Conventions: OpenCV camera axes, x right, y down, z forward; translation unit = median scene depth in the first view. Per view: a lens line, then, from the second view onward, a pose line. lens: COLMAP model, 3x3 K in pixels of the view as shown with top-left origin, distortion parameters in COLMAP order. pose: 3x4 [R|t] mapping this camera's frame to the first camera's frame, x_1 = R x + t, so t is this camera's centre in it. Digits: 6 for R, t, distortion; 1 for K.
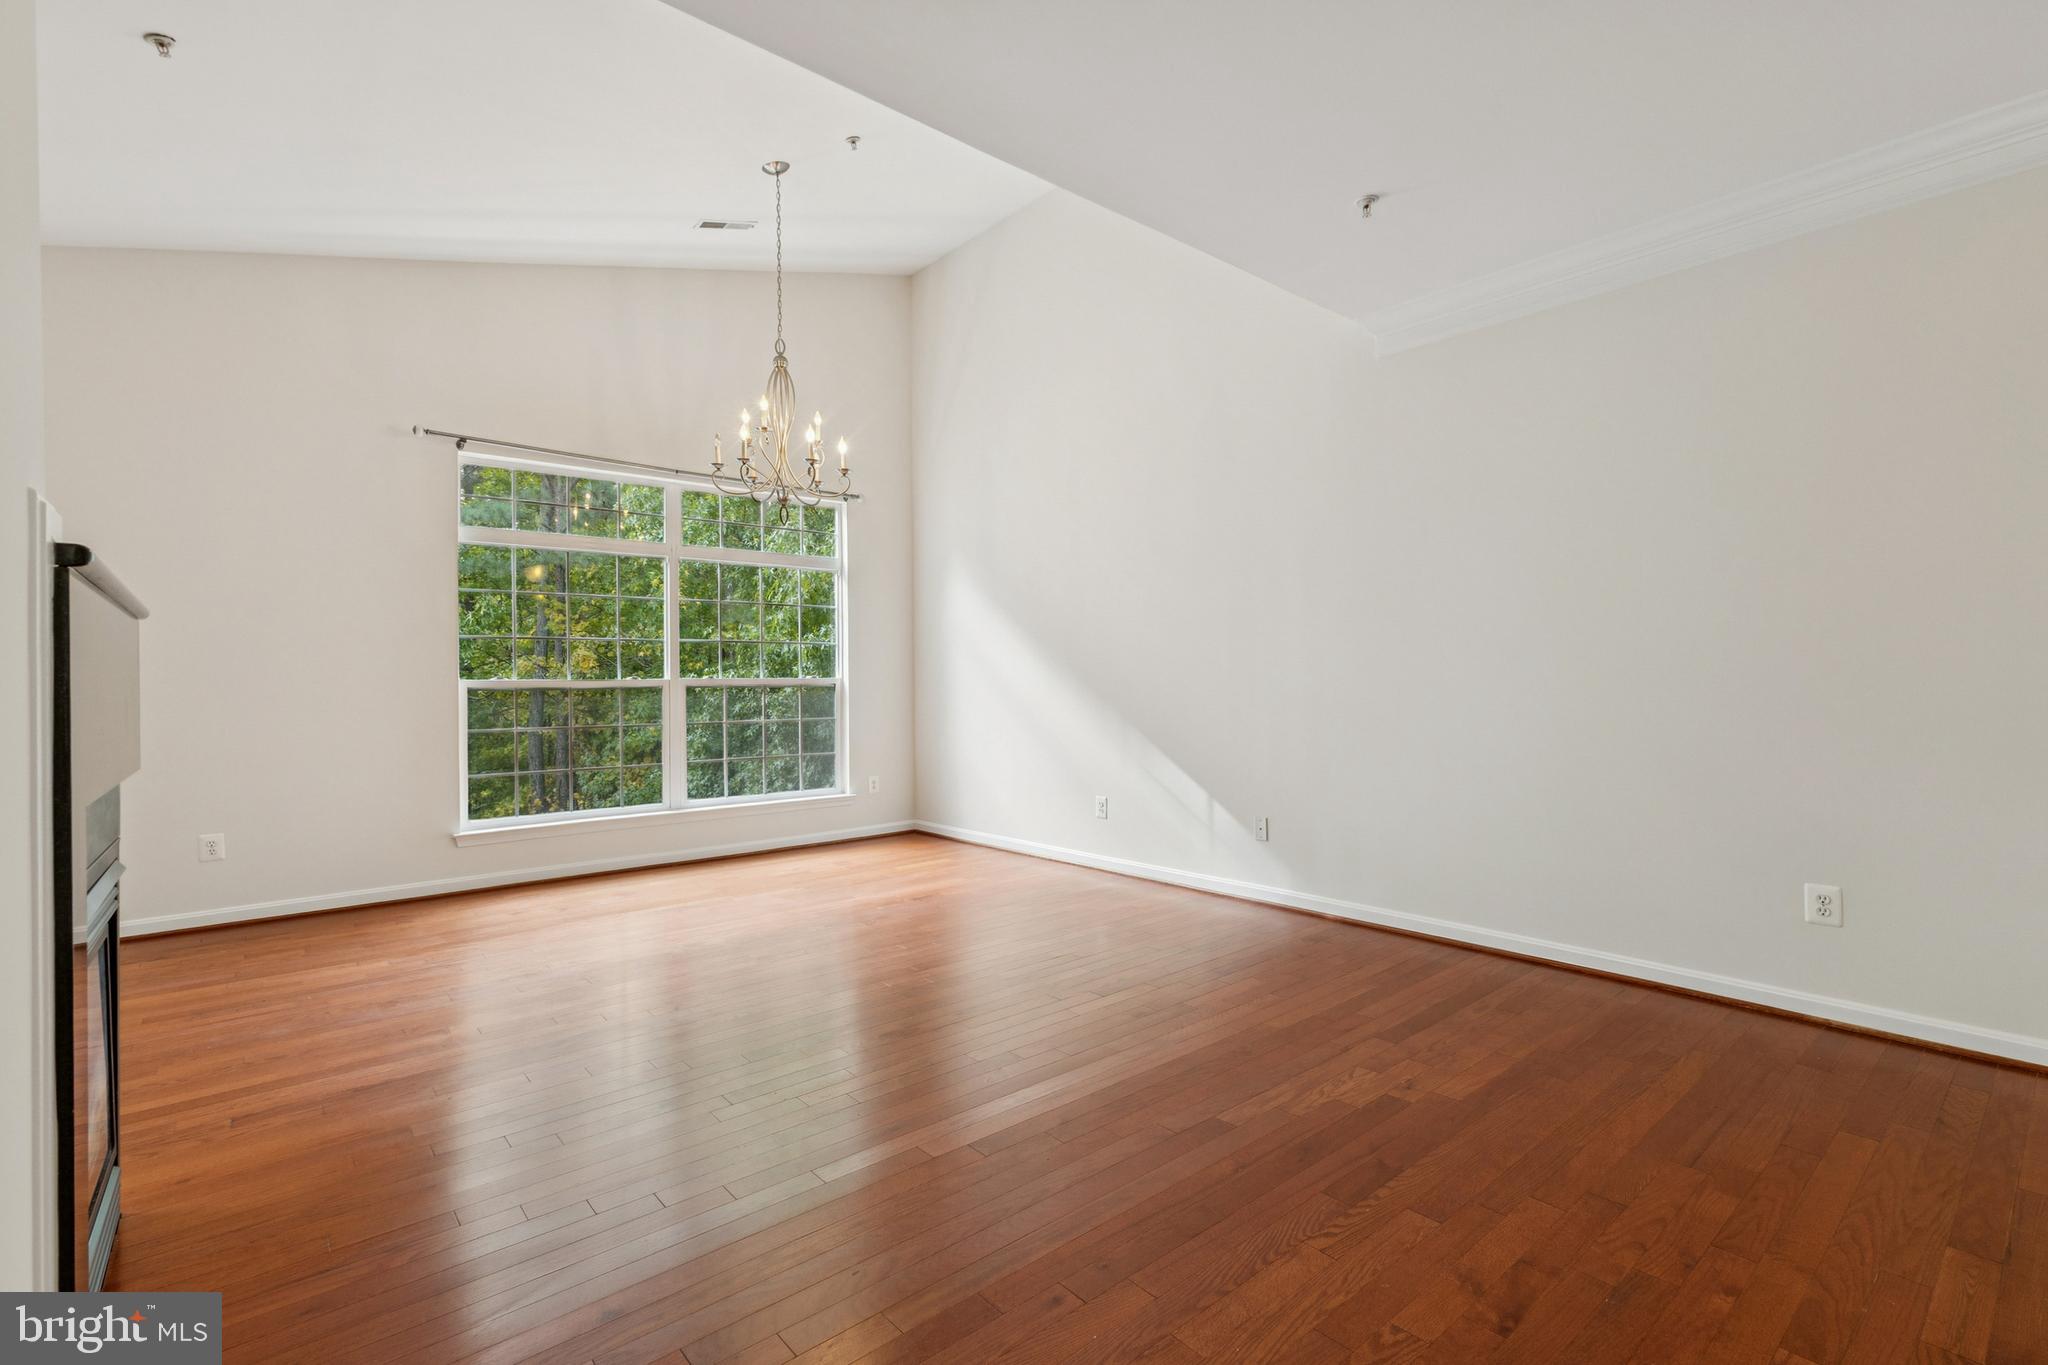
lens RADIAL K [[926.4, 0, 1036.2], [0, 926.4, 677.8], [0, 0, 1]] dist [0.008244, 0.000505]
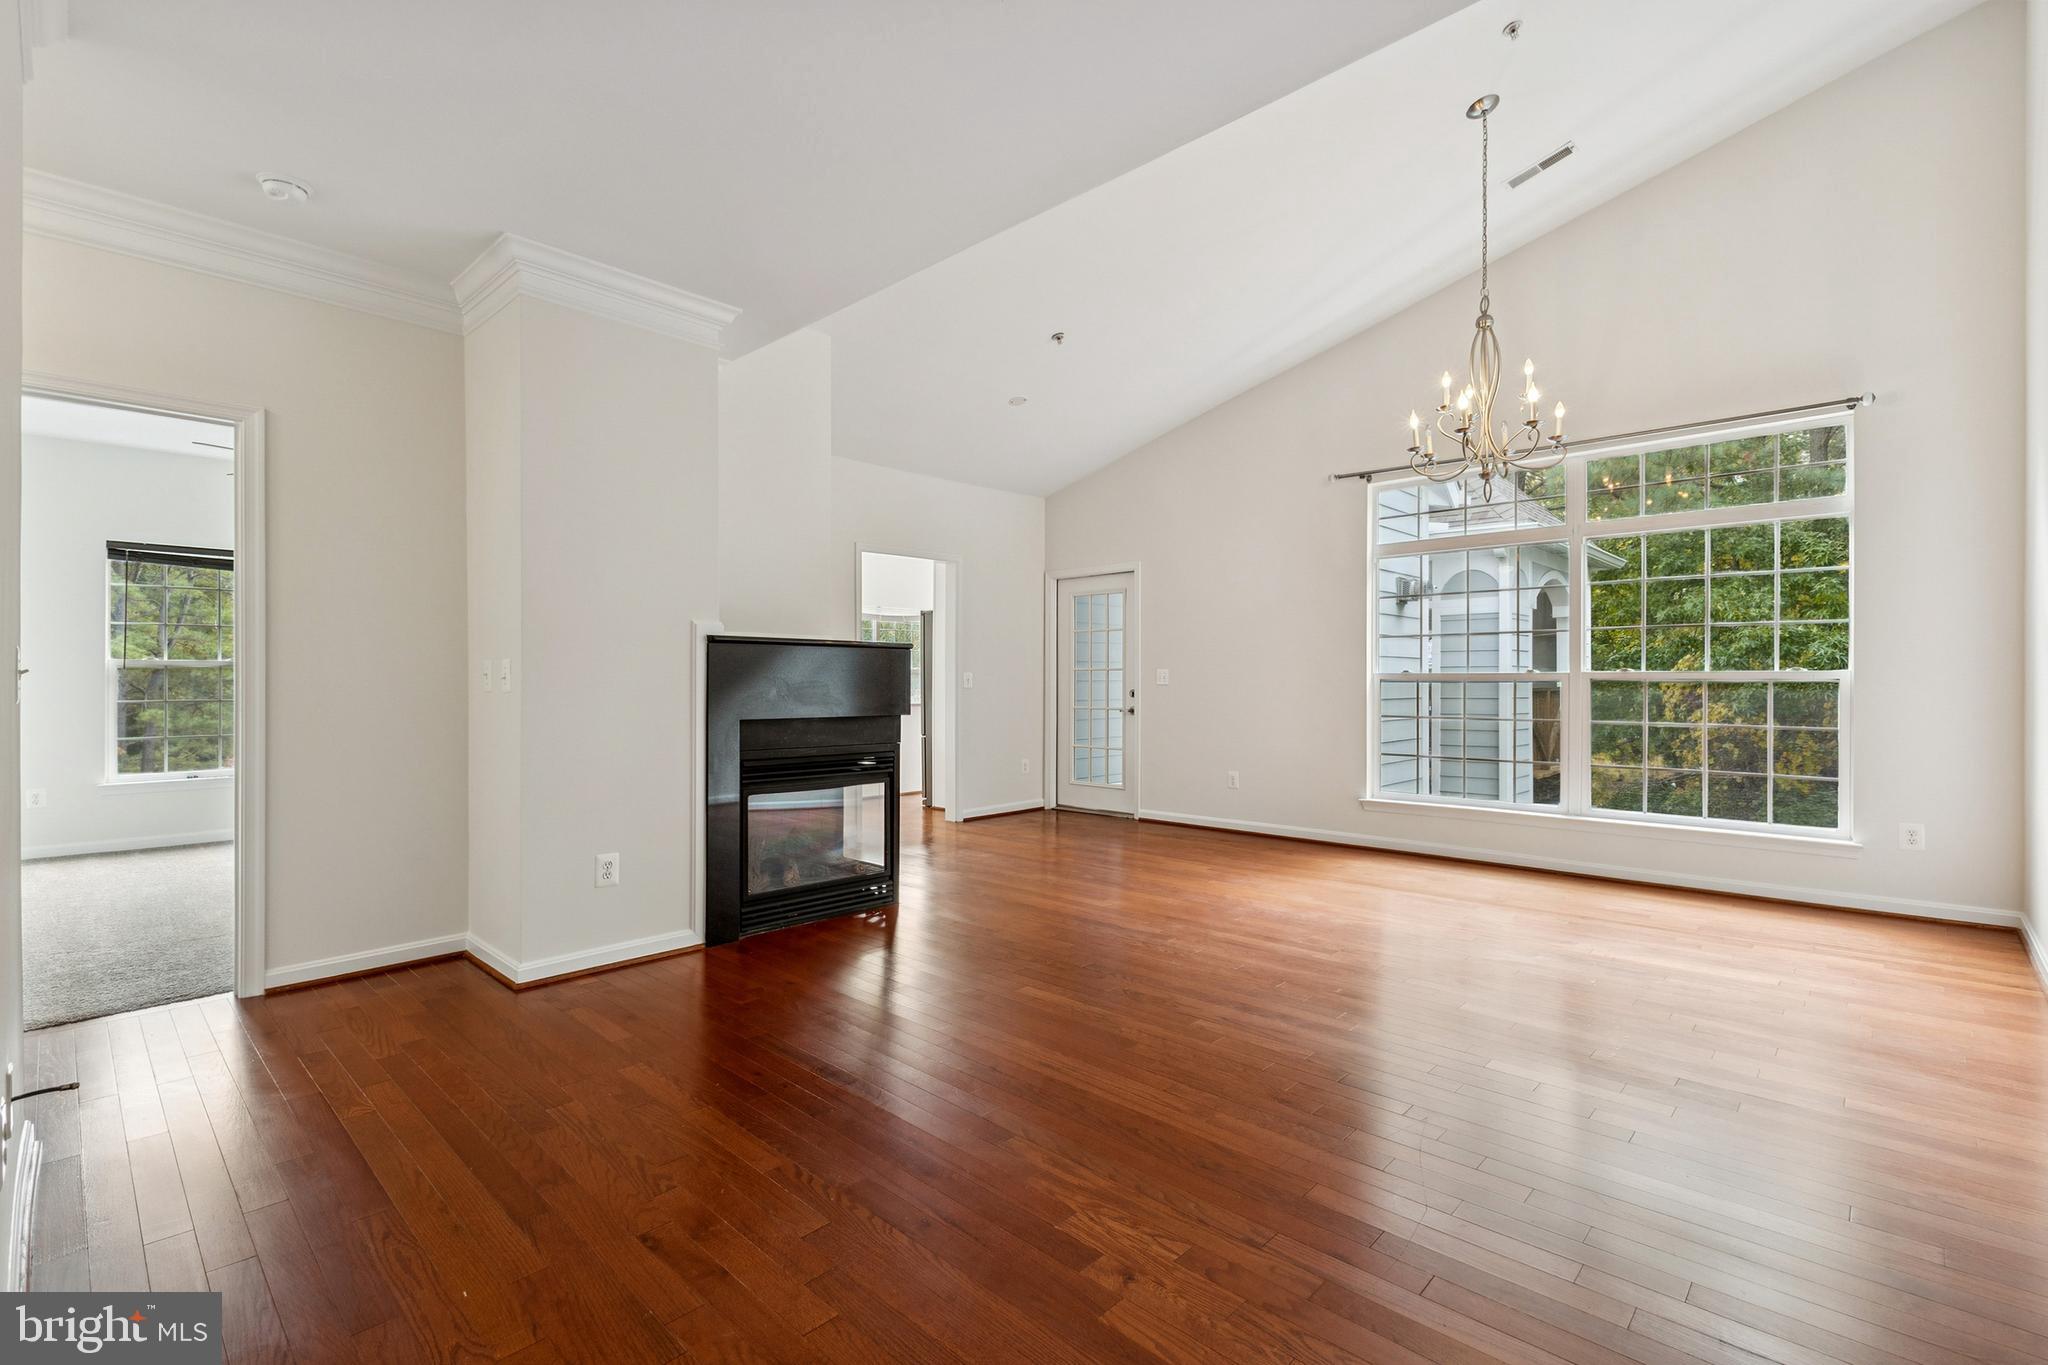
lens RADIAL K [[926.4, 0, 1025.8], [0, 926.4, 683.7], [0, 0, 1]] dist [0.008244, 0.000505]
pose [[0.095476, 0.014683, -0.995323, 0.598223], [0.003869, 0.999878, 0.015121, -0.004562], [0.995424, -0.005294, 0.095408, 0.481227]]
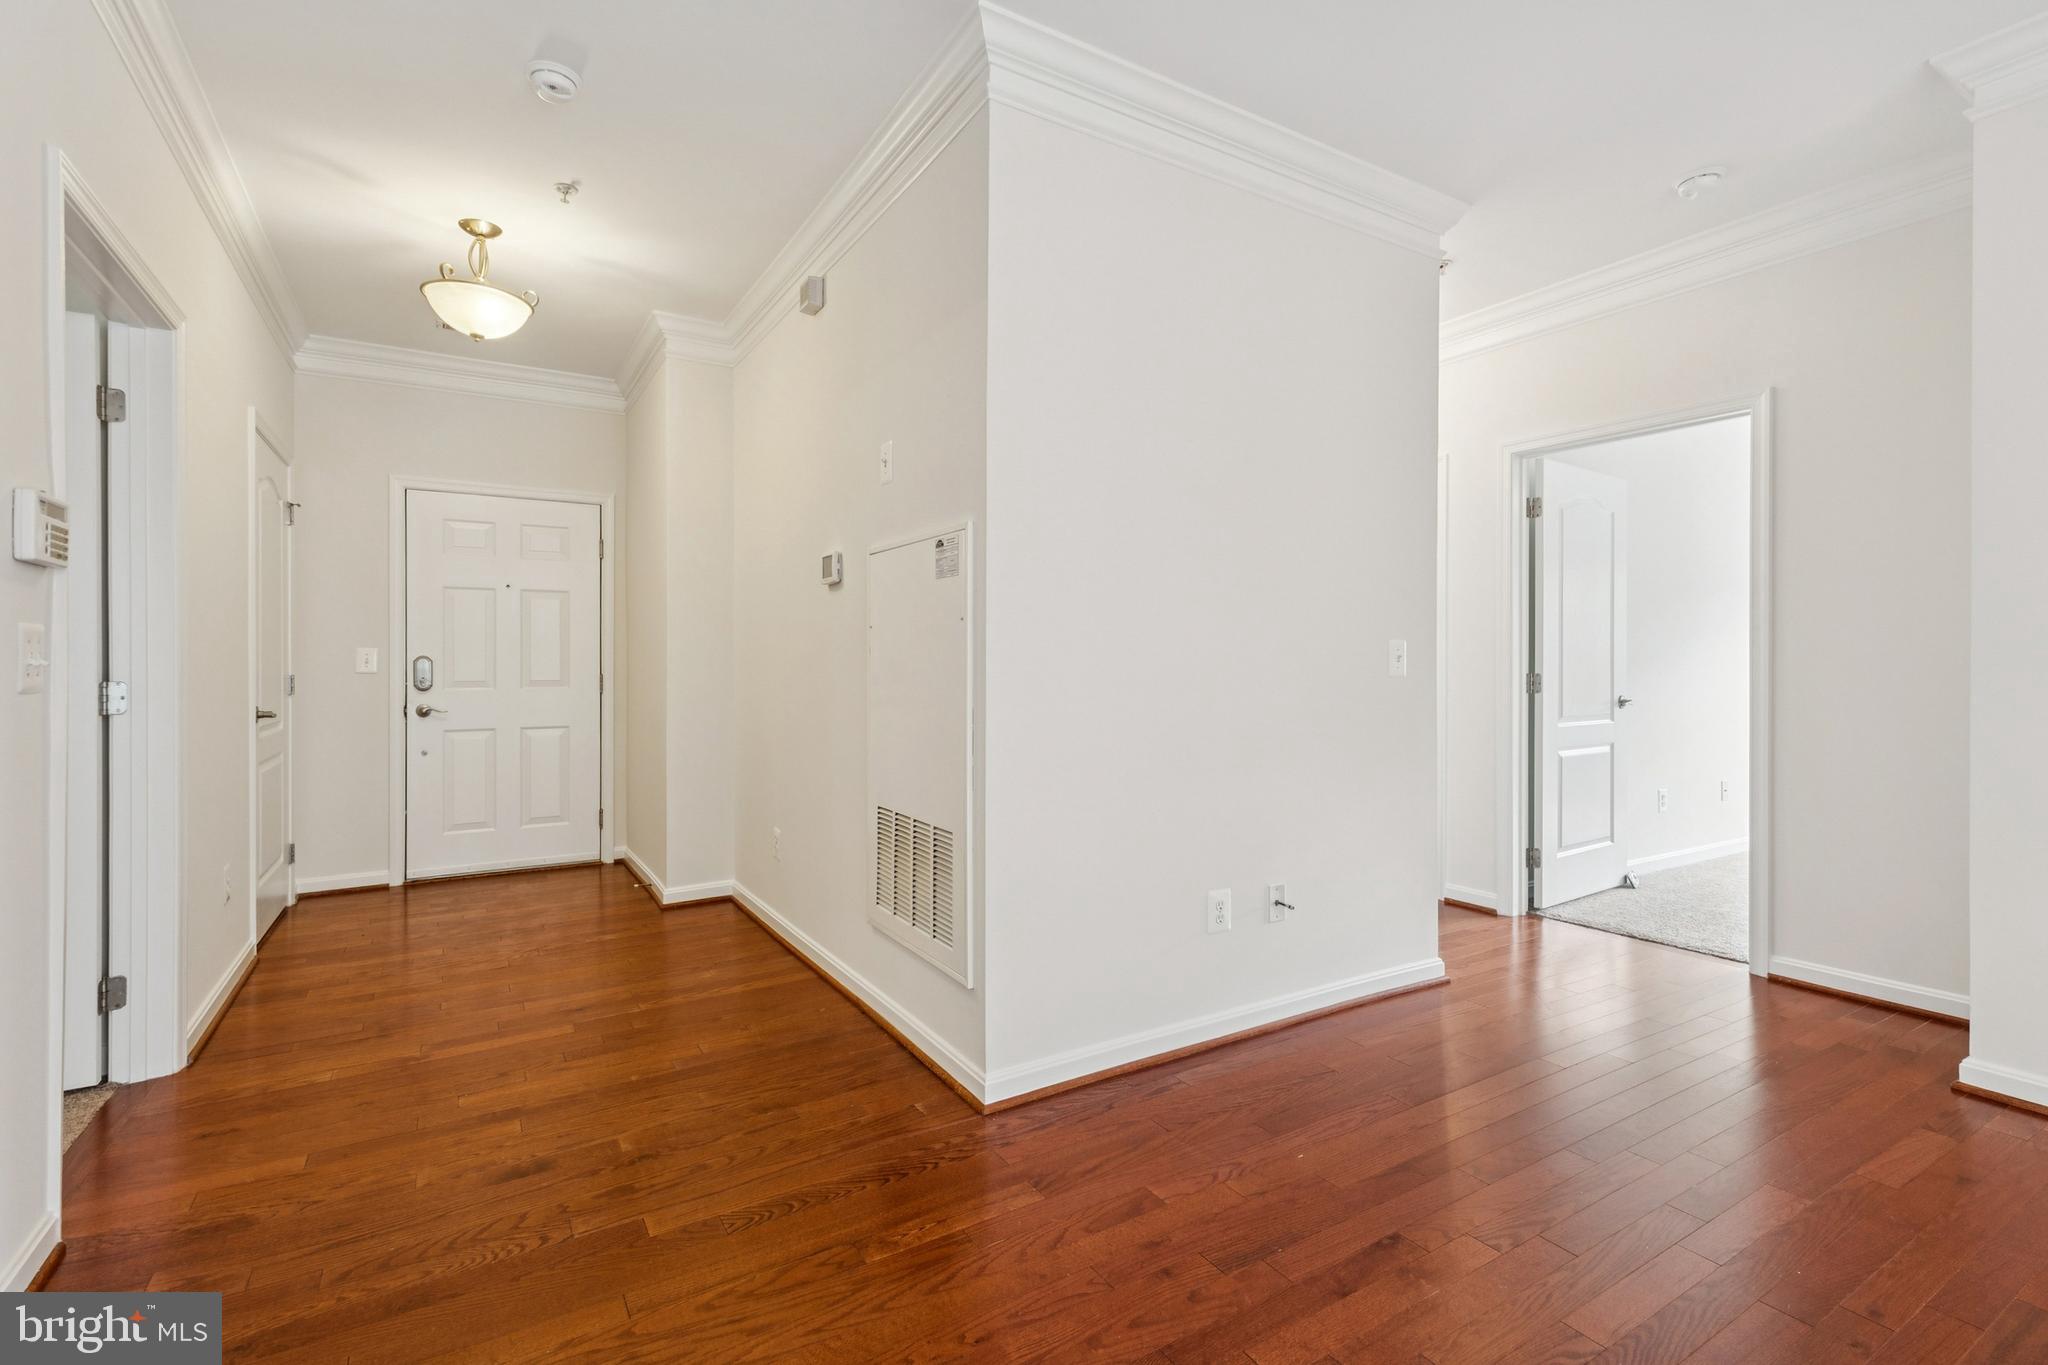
lens RADIAL K [[926.4, 0, 1016.4], [0, 926.4, 672.1], [0, 0, 1]] dist [0.008244, 0.000505]
pose [[-0.984802, 0.008901, 0.173453, 0.264770], [0.009970, 0.999936, 0.005288, -0.000449], [-0.173395, 0.006937, -0.984828, 0.771463]]
